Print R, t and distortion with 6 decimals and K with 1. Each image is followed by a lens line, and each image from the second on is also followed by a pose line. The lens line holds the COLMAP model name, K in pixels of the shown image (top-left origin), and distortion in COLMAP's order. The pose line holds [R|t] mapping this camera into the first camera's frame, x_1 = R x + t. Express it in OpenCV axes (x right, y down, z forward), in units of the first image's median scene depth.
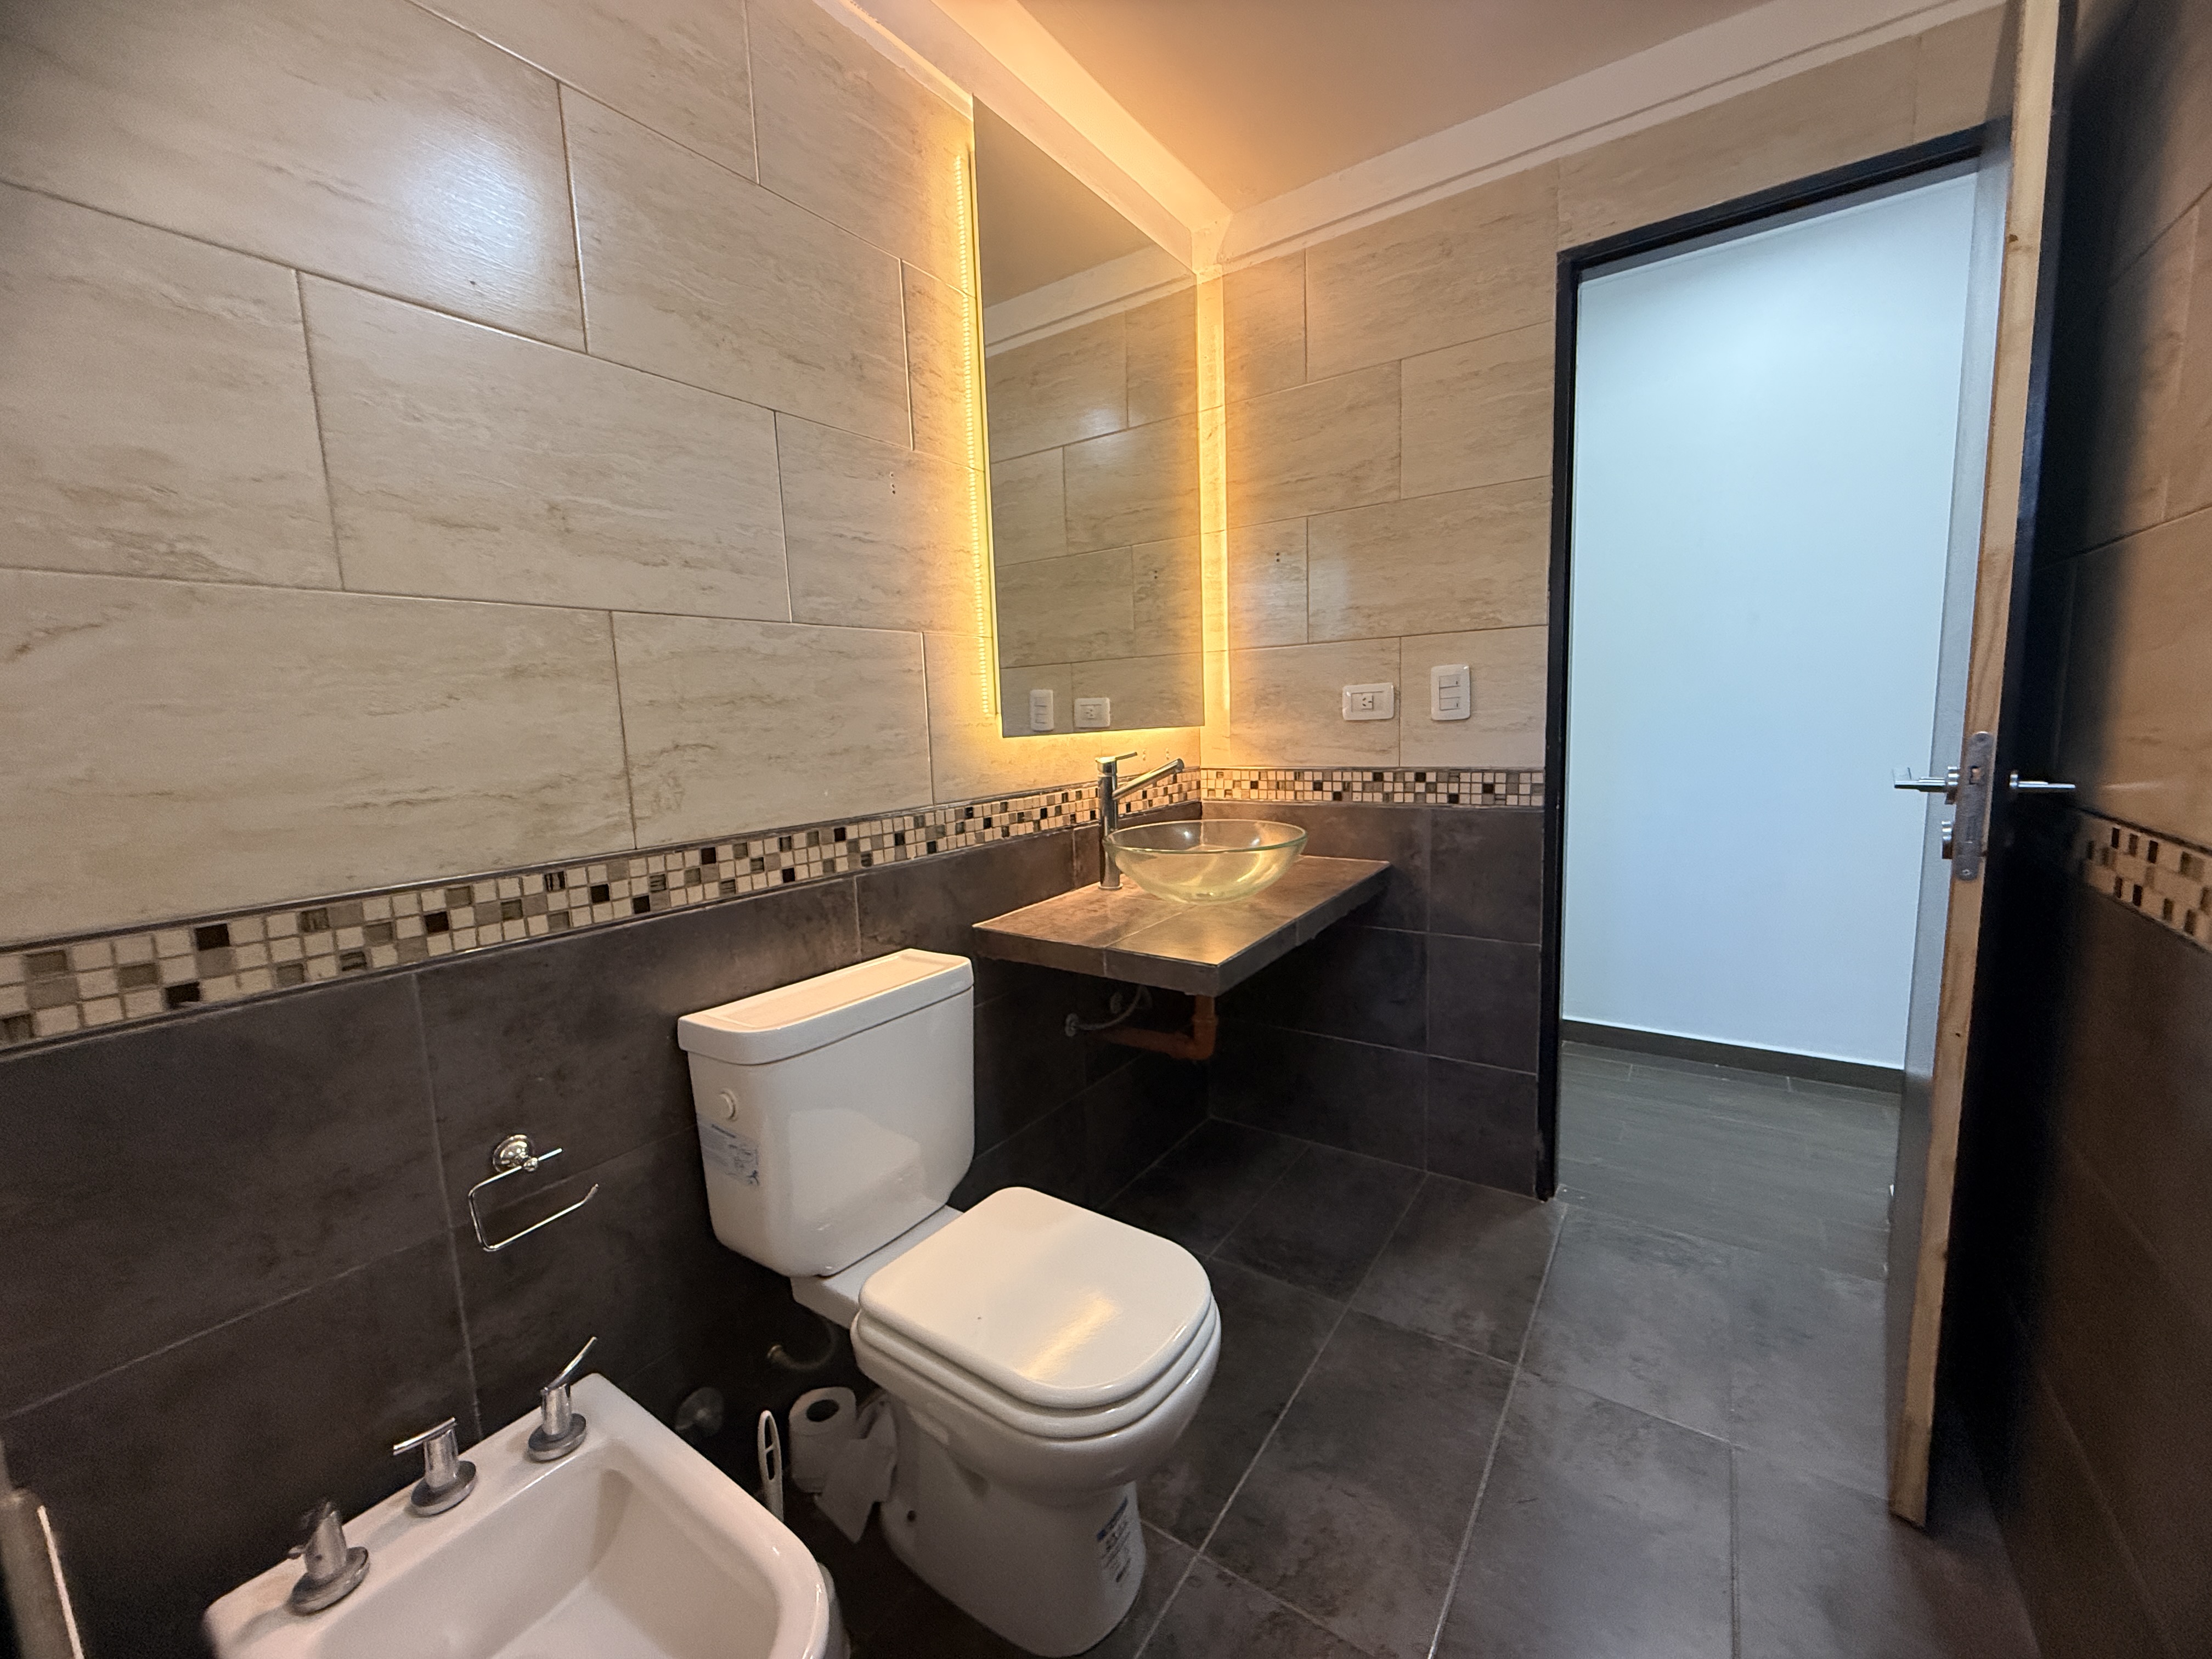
lens RADIAL K [[879.1, 0, 1104.4], [0, 879.1, 824.3], [0, 0, 1]] dist [0.003328, -0.000278]
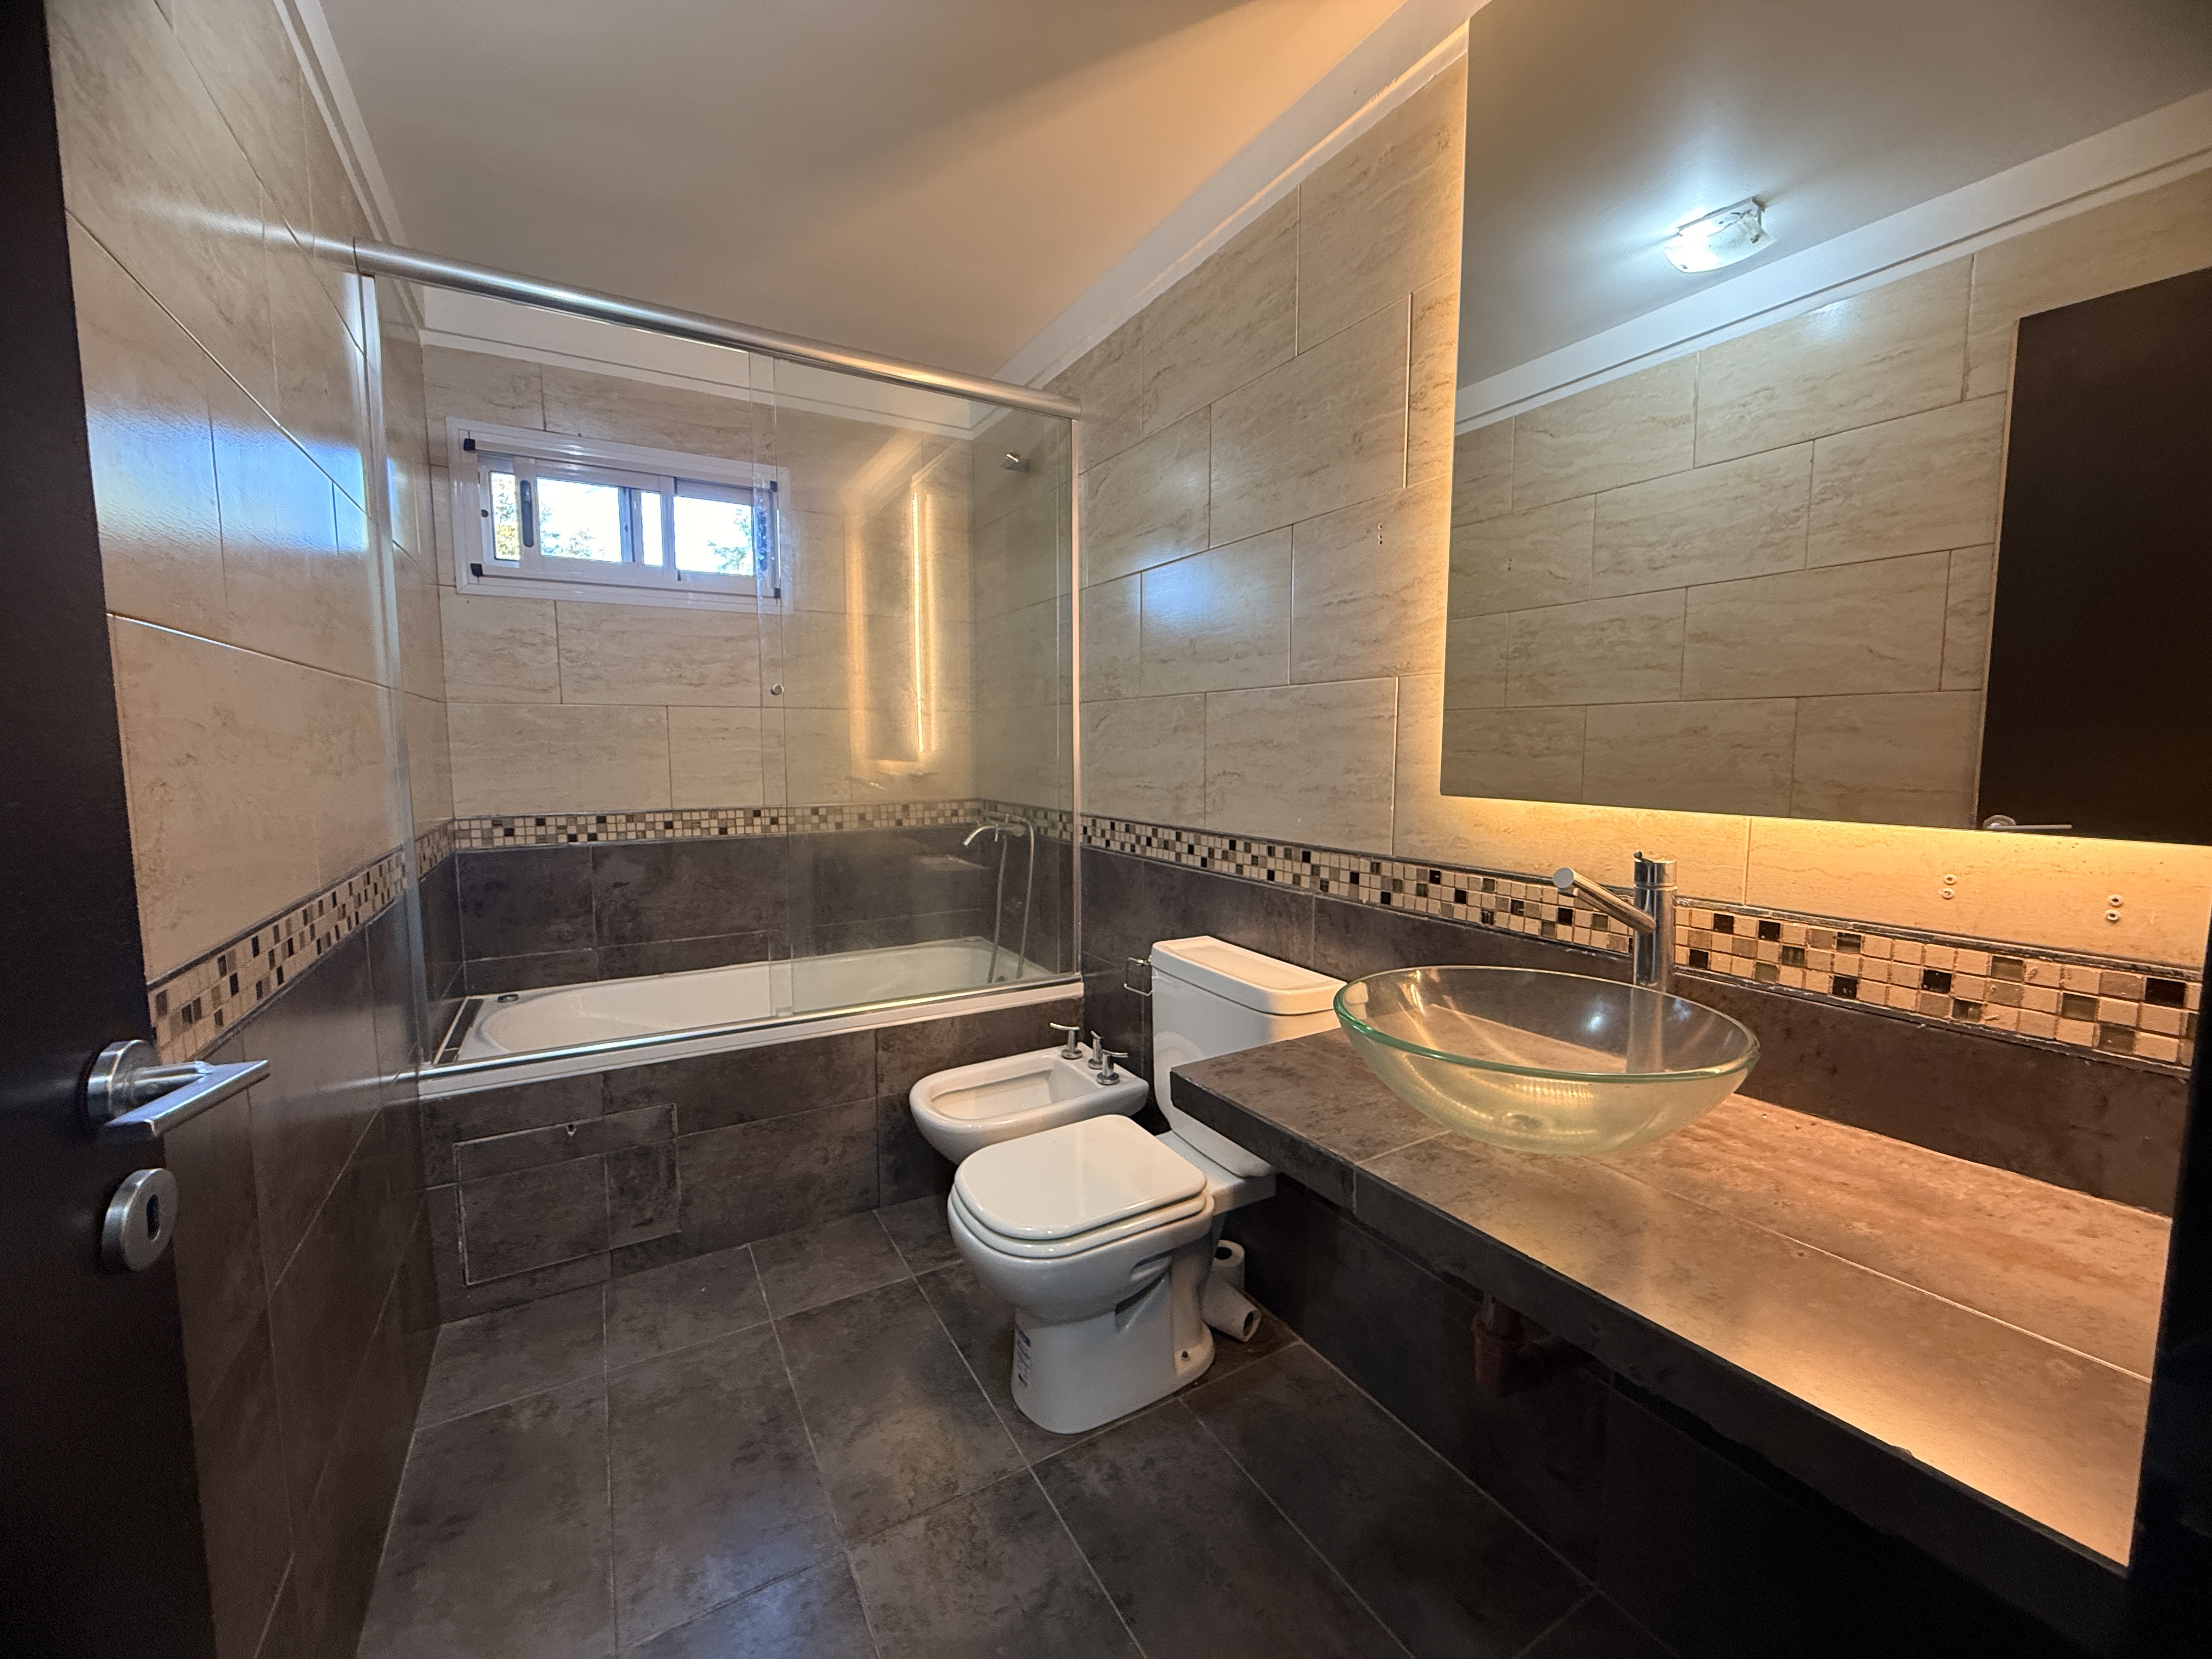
lens RADIAL K [[879.1, 0, 1105.6], [0, 879.1, 828.7], [0, 0, 1]] dist [0.003328, -0.000278]
pose [[-0.420041, 0.125586, -0.898774, 0.924072], [-0.097927, 0.978323, 0.182468, -0.227155], [0.902206, 0.164658, -0.398637, 1.277021]]
